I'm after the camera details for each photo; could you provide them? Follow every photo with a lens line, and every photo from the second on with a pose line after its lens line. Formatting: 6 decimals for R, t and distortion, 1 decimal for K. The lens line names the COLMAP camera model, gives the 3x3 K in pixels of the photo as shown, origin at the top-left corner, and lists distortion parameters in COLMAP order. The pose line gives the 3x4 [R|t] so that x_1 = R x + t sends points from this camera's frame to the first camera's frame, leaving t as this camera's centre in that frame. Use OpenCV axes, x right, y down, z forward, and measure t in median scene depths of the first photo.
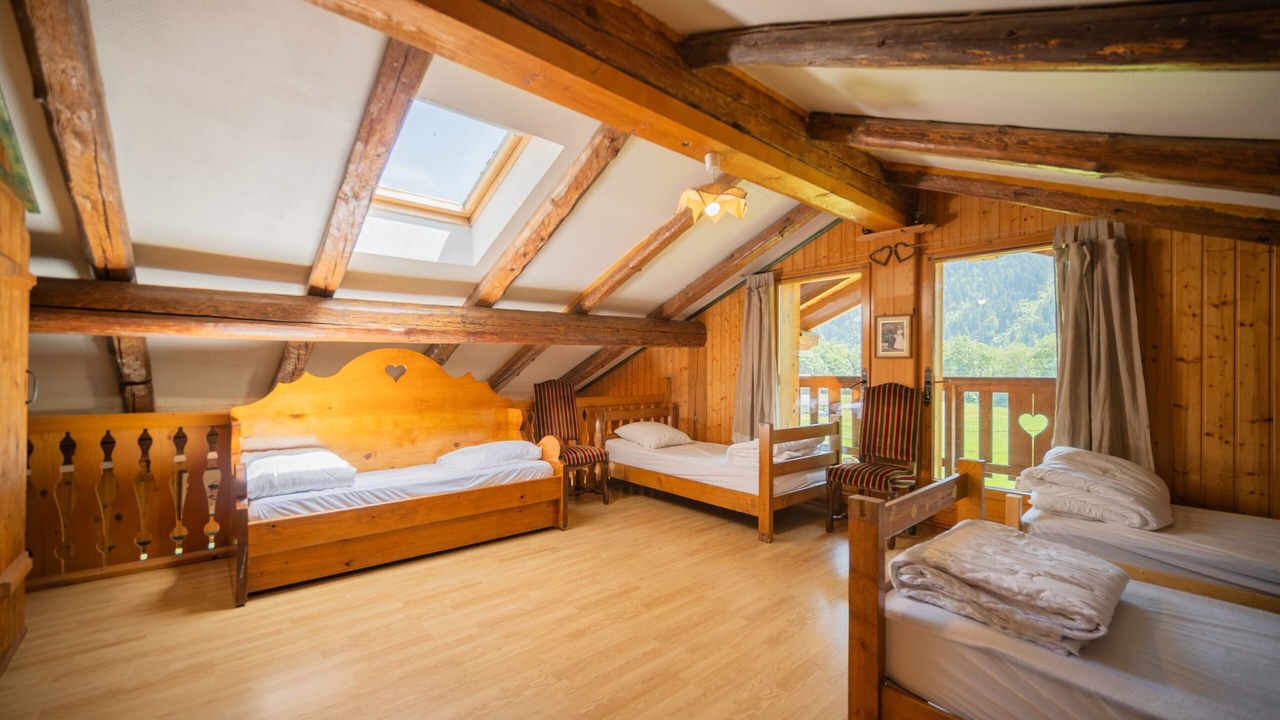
lens RADIAL K [[513.3, 0, 638.5], [0, 513.3, 364.5], [0, 0, 1]] dist [-0.003393, 0.000013]
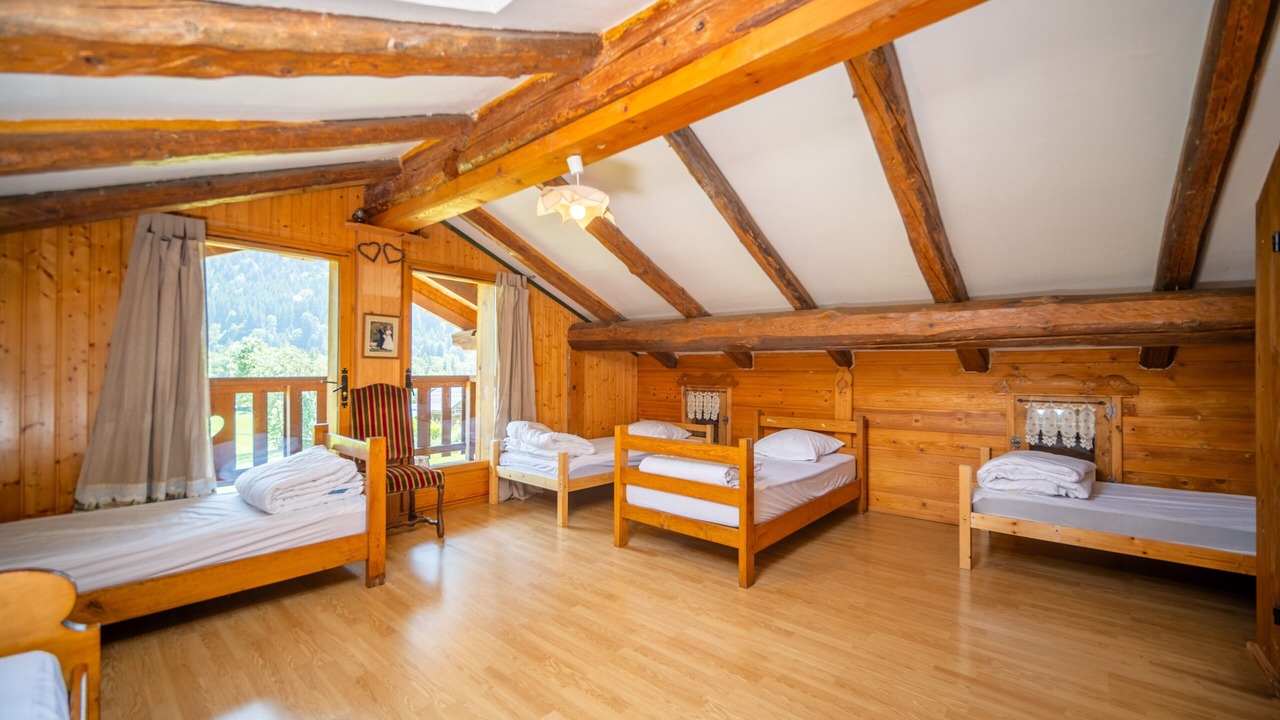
lens RADIAL K [[513.3, 0, 638.0], [0, 513.3, 363.2], [0, 0, 1]] dist [-0.003393, 0.000013]
pose [[-0.126025, 0.006130, 0.992008, -0.557341], [-0.009165, 0.999931, -0.007344, 0.000091], [-0.991985, -0.010018, -0.125961, 0.647486]]
